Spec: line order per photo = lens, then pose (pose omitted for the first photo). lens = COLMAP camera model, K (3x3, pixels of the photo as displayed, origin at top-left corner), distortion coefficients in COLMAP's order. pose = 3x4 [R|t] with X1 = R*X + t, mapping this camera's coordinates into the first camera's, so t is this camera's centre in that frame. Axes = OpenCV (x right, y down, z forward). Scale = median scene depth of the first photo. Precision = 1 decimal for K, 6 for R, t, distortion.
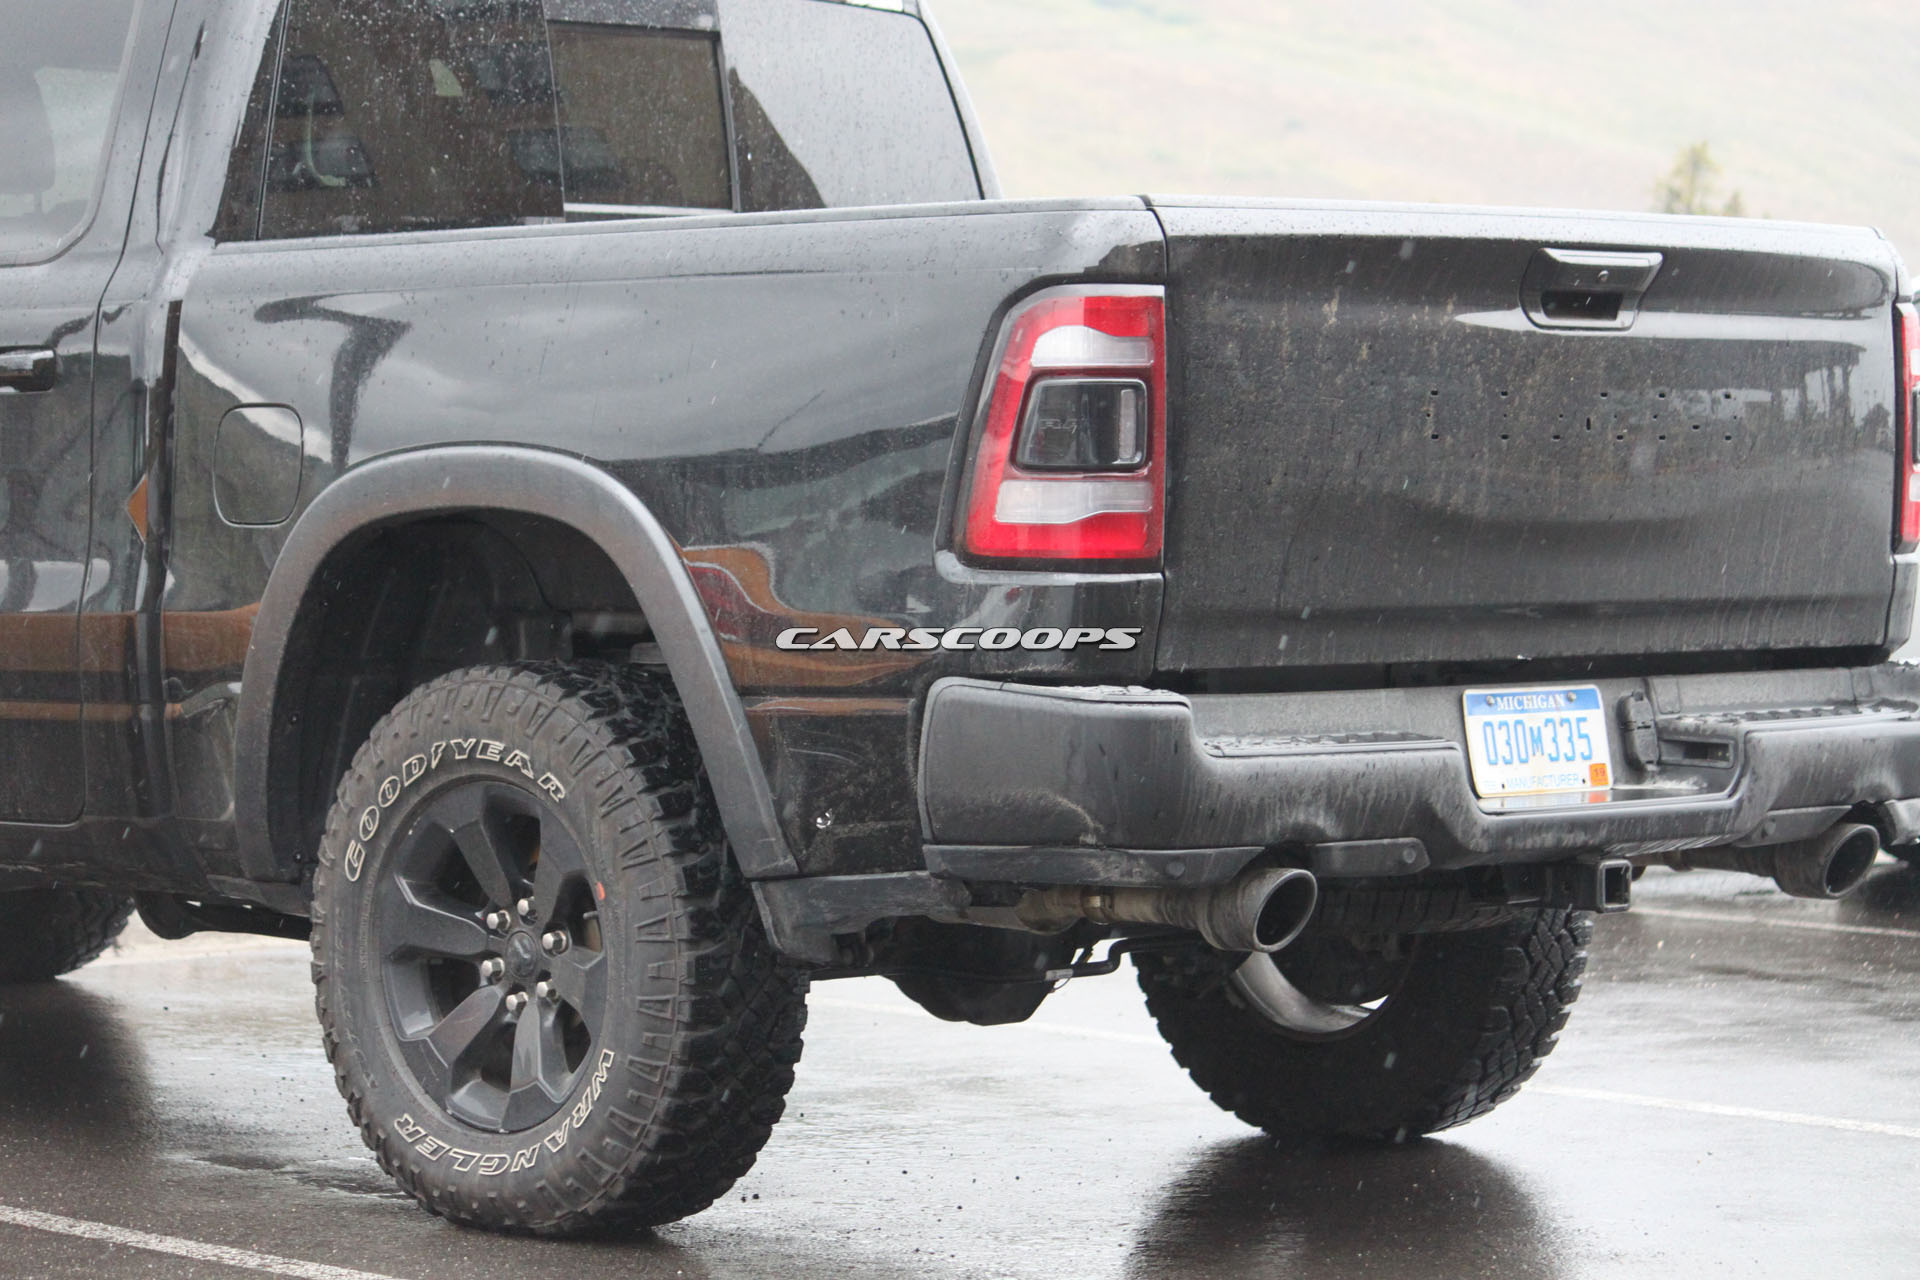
lens RADIAL K [[6308.6, 0, 960.0], [0, 6308.6, 640.0], [0, 0, 1]] dist [-0.148217, 0.920943]
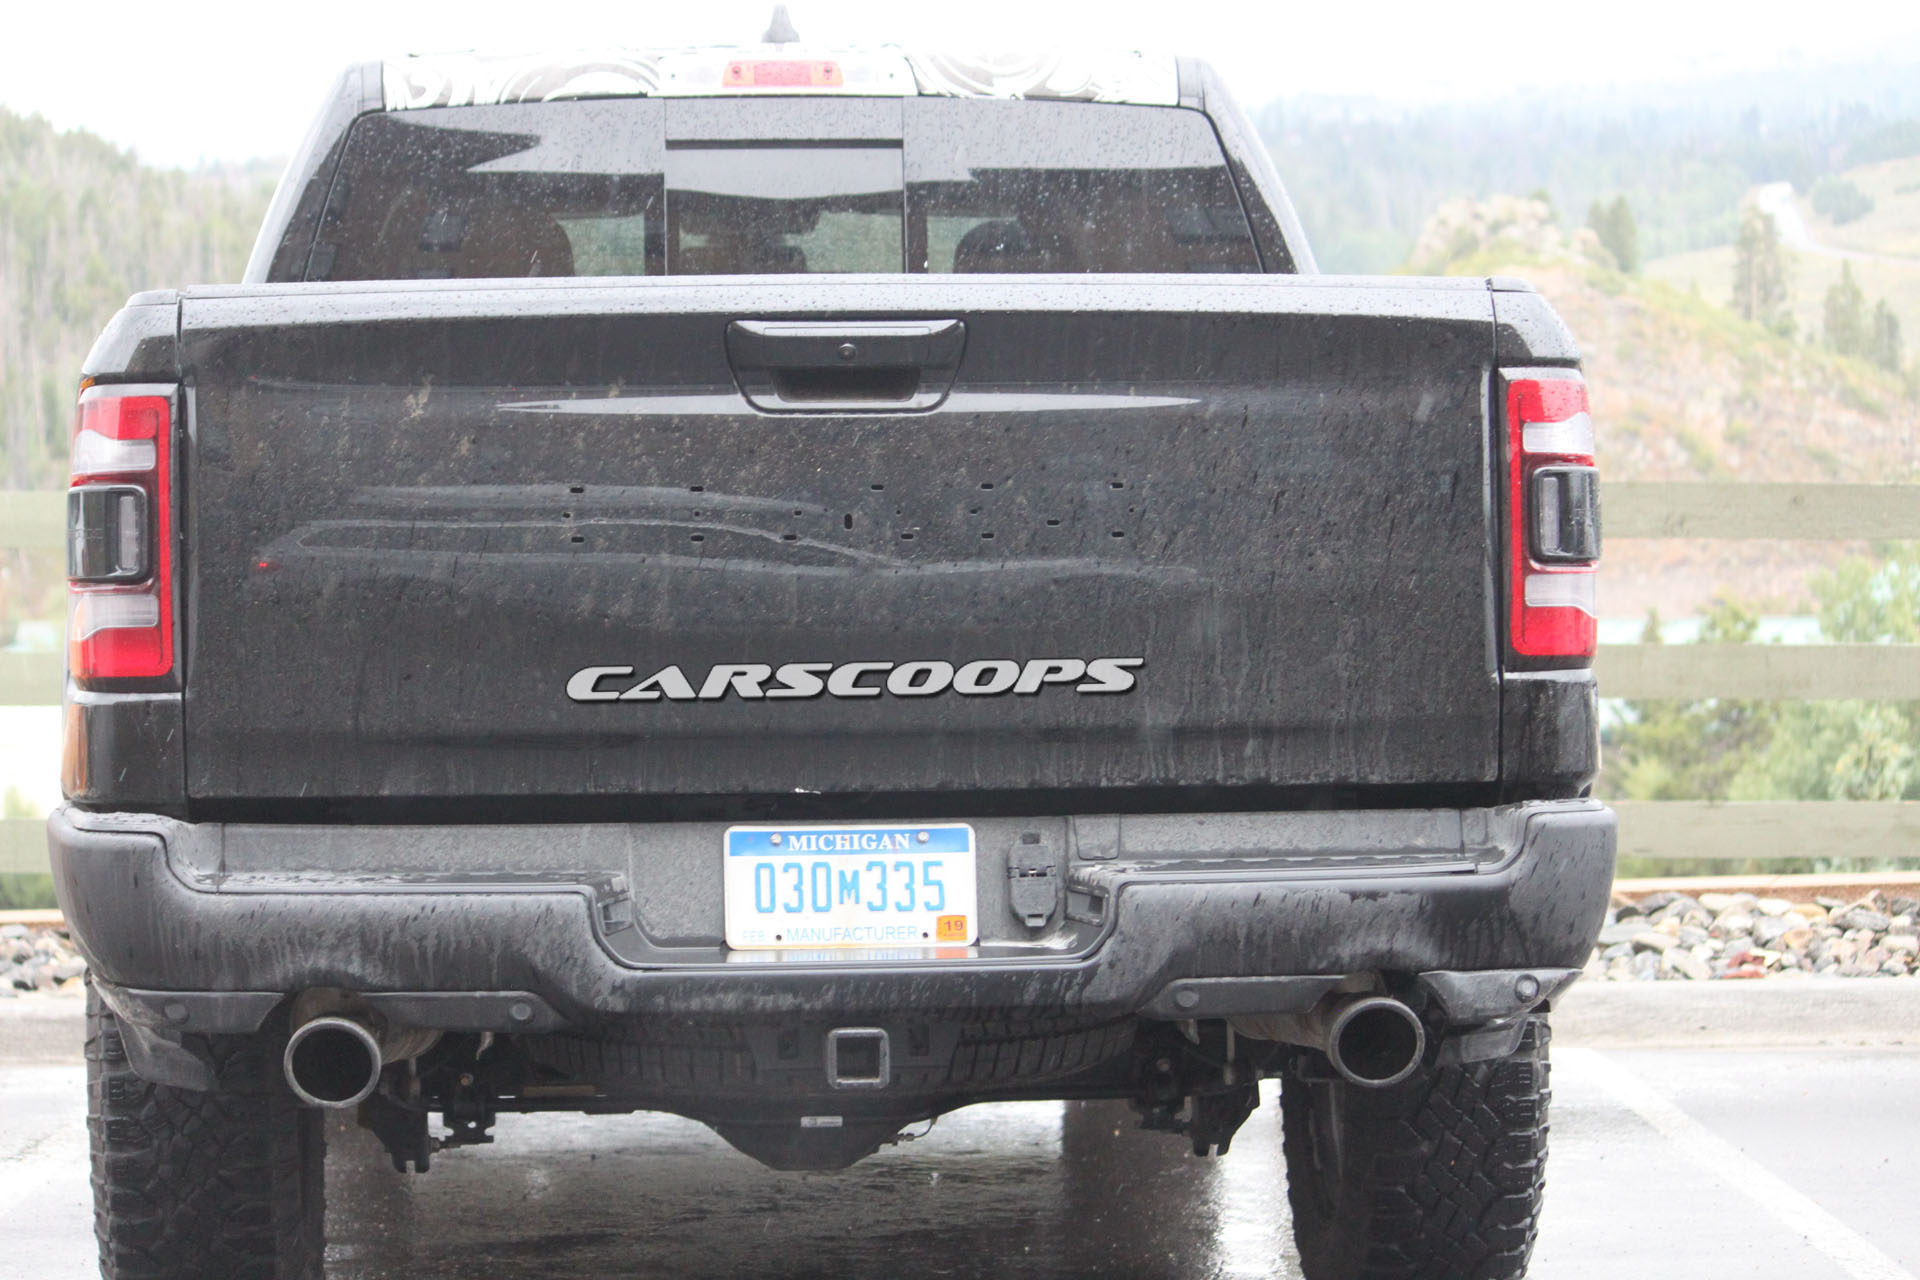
lens RADIAL K [[4954.2, 0, 1052.4], [0, 4954.2, 646.9], [0, 0, 1]] dist [-0.347489, 1.239443]
pose [[0.751740, -0.003166, -0.659452, 0.576797], [-0.008246, 0.999865, -0.014201, -0.007818], [0.659408, 0.016113, 0.751613, 0.517405]]
